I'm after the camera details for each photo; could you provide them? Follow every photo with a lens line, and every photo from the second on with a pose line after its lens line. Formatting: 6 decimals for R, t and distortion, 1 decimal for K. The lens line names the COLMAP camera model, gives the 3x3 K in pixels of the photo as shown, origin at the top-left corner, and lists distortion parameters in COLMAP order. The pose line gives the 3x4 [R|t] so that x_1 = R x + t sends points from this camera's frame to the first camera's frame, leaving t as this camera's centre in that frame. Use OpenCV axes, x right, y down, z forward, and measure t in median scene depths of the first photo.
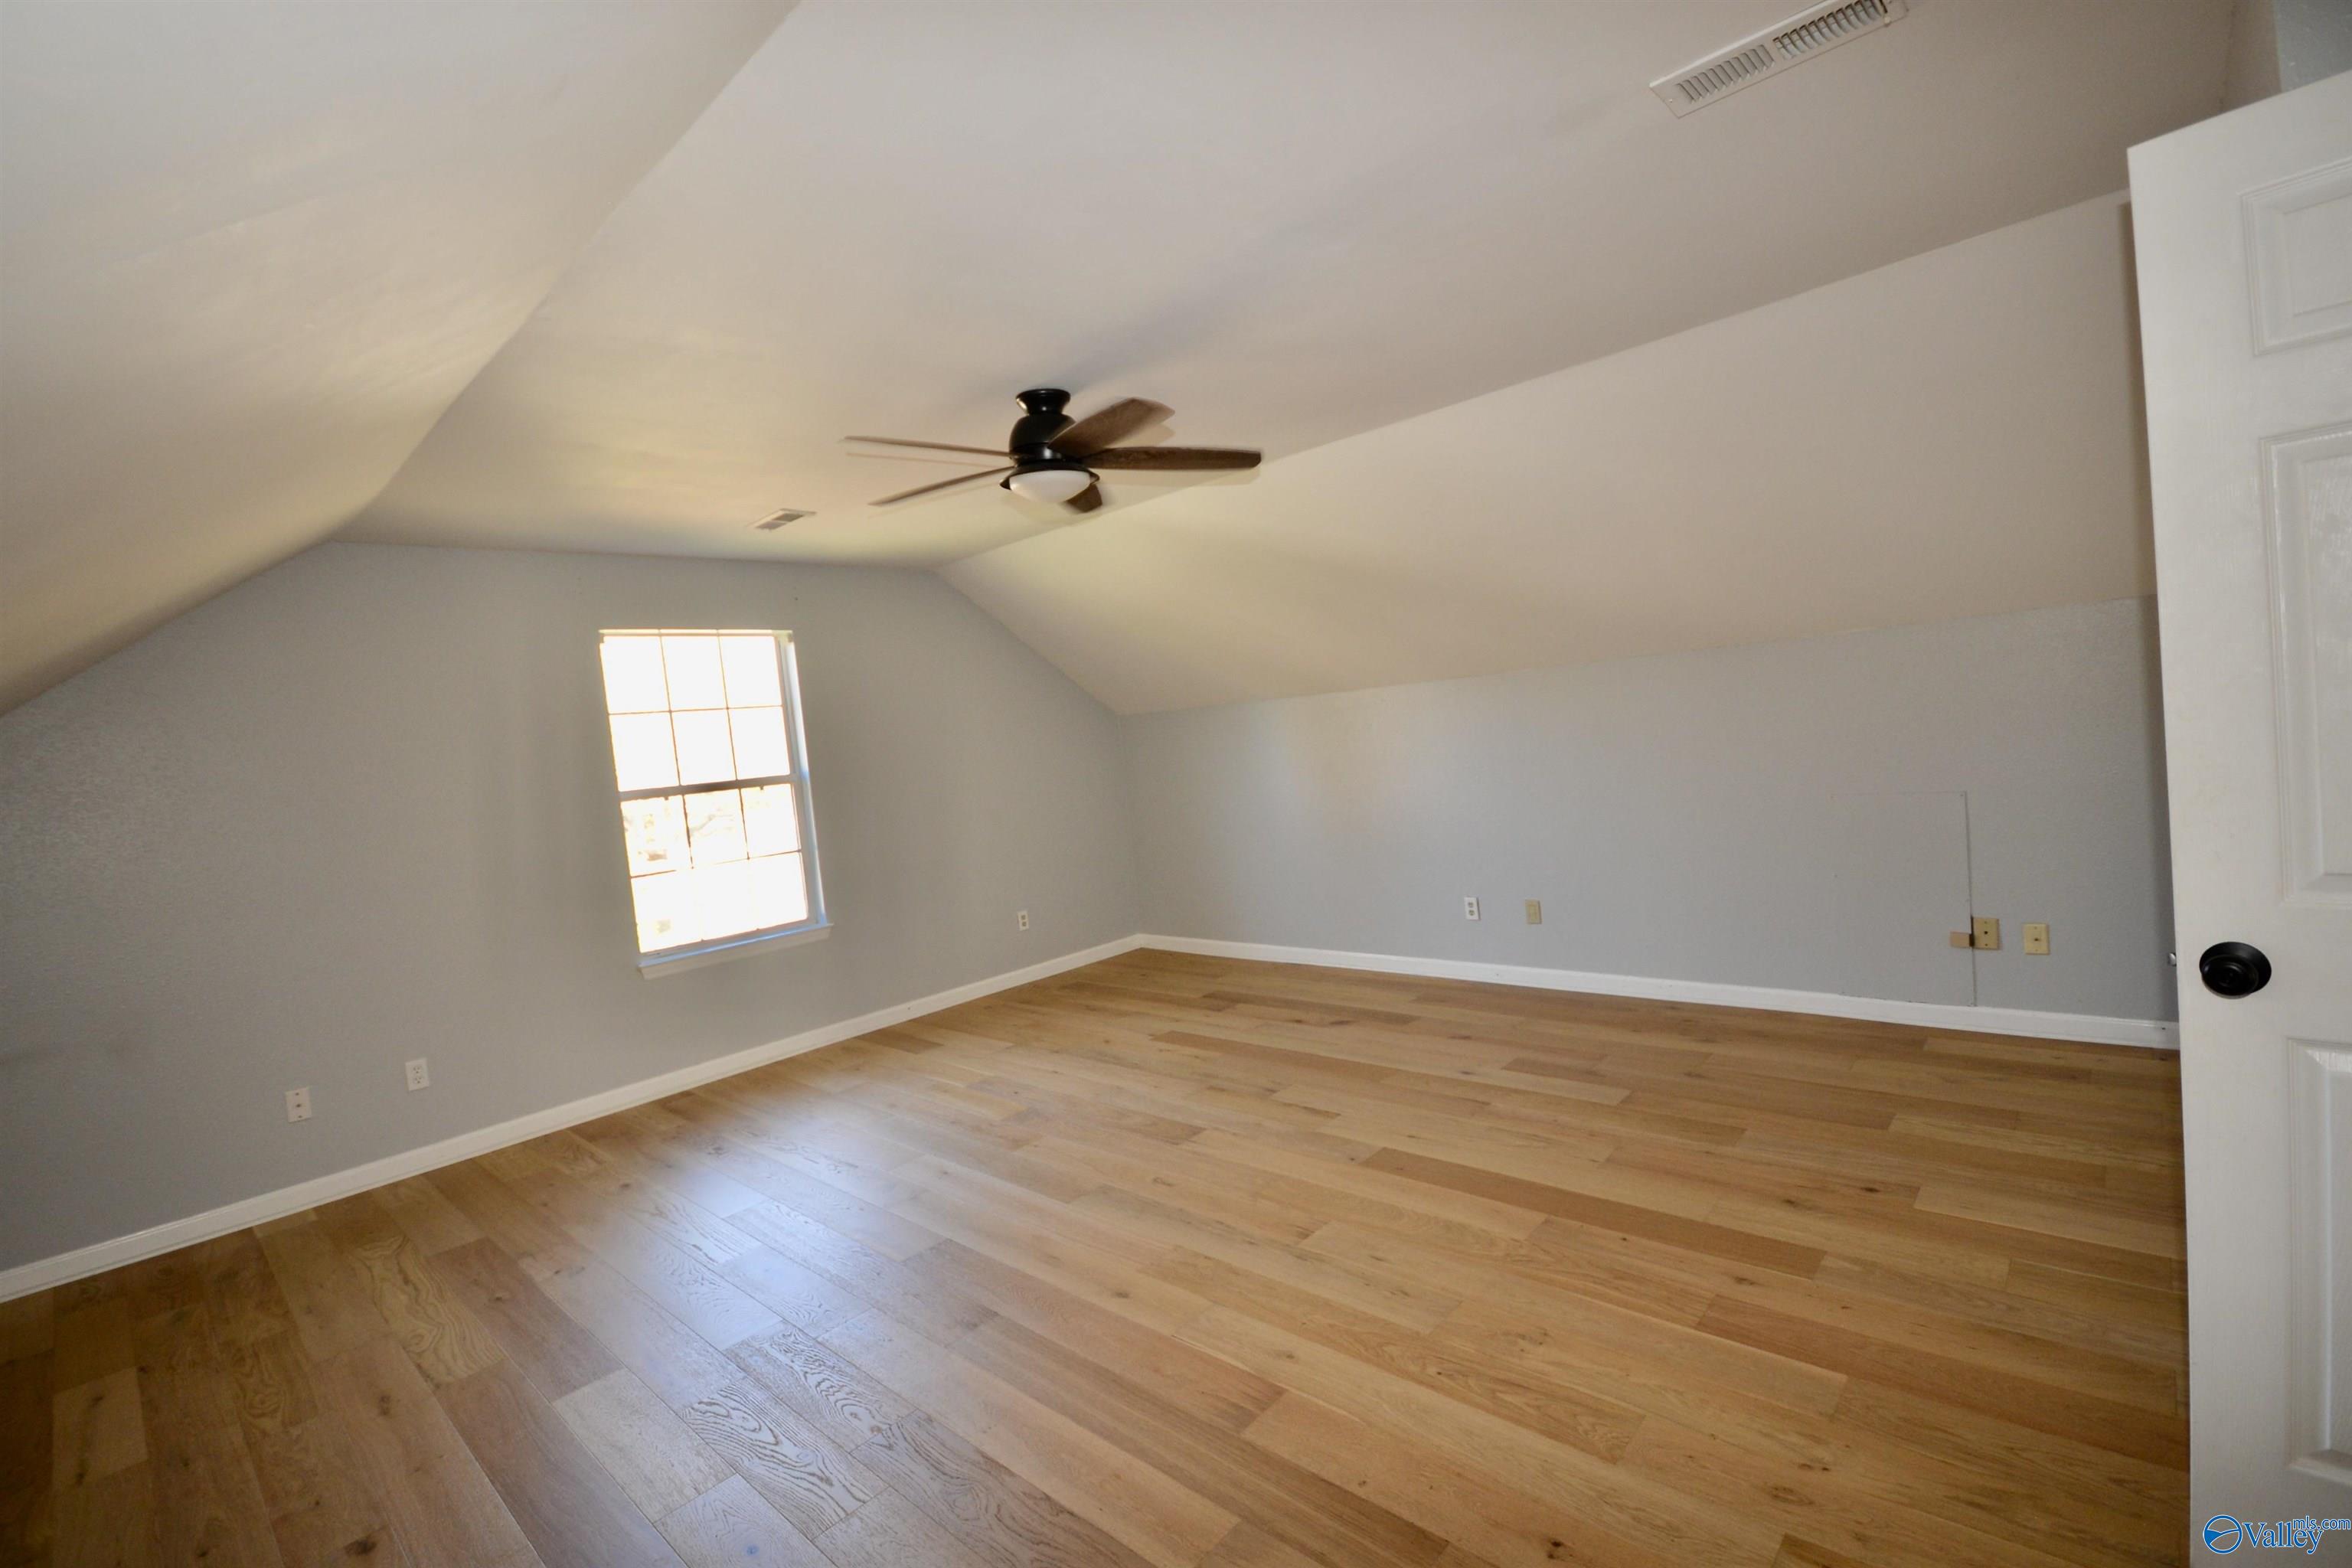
lens RADIAL K [[1027.4, 0, 1172.0], [0, 1027.4, 795.5], [0, 0, 1]] dist [0.009122, -0.012711]
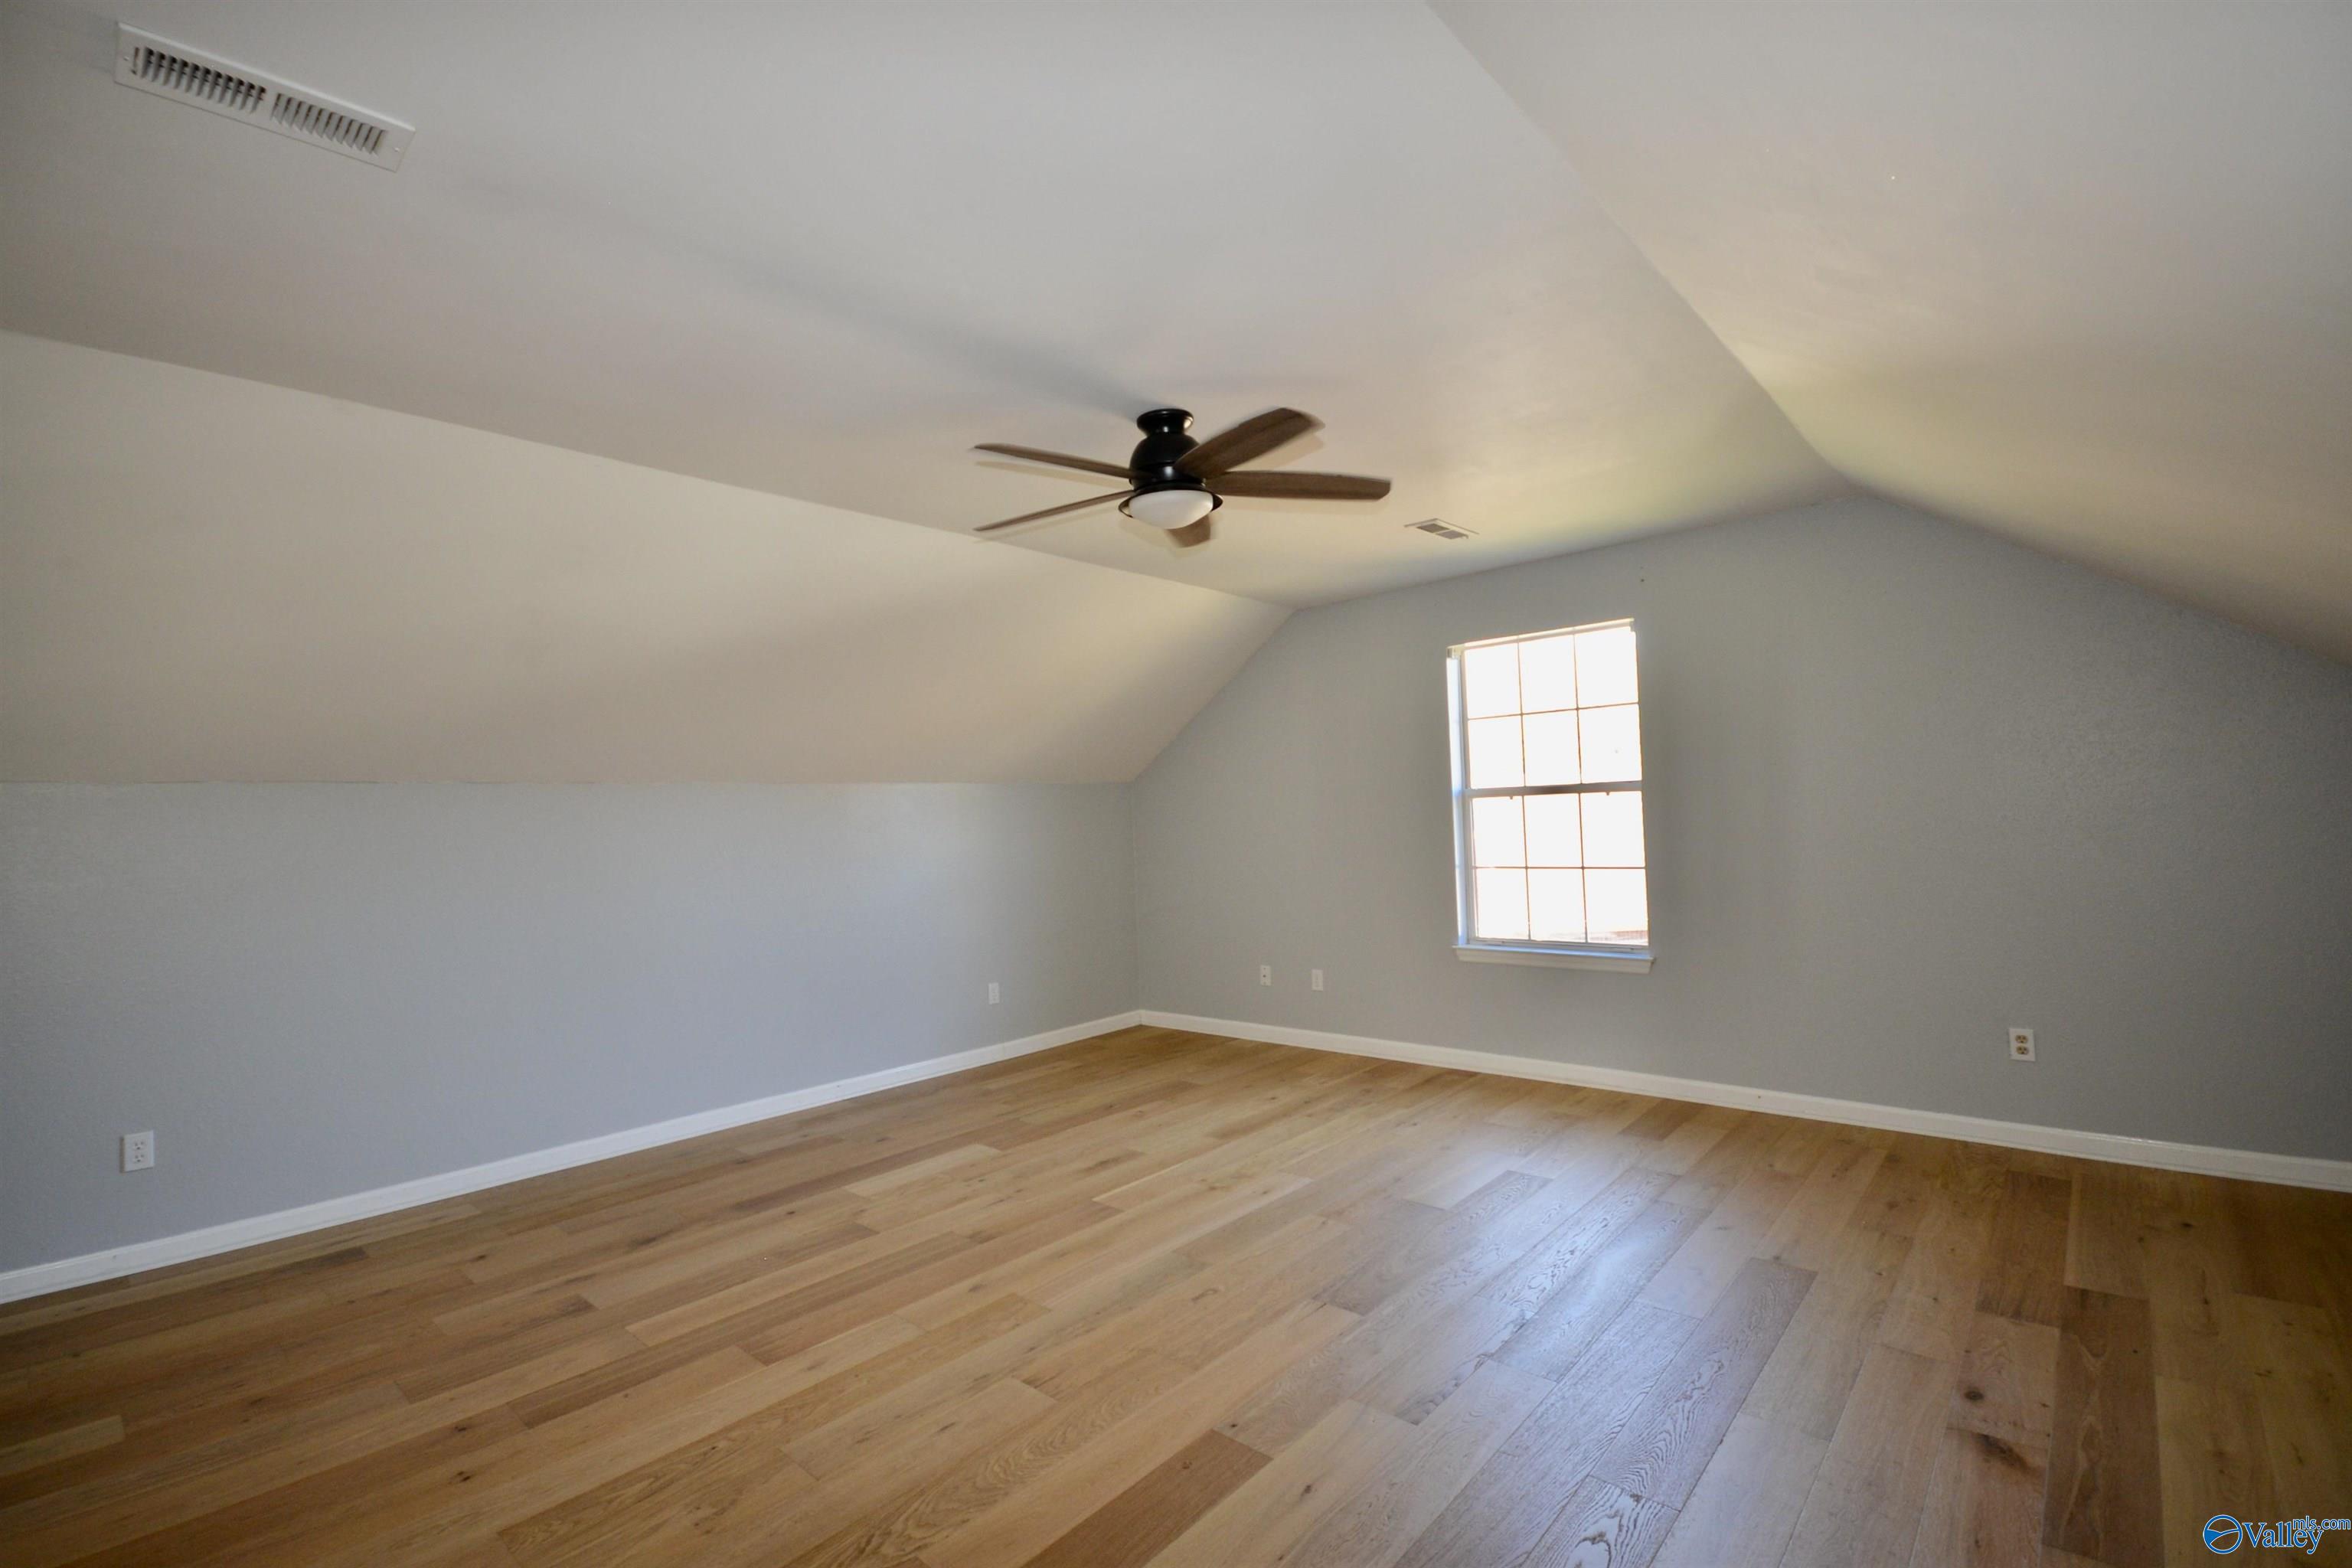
lens RADIAL K [[1027.4, 0, 1180.1], [0, 1027.4, 788.6], [0, 0, 1]] dist [0.009122, -0.012711]
pose [[0.007811, 0.063299, -0.997964, 0.565617], [-0.020005, 0.997805, 0.063133, -0.067917], [0.999769, 0.019471, 0.009060, 0.665201]]
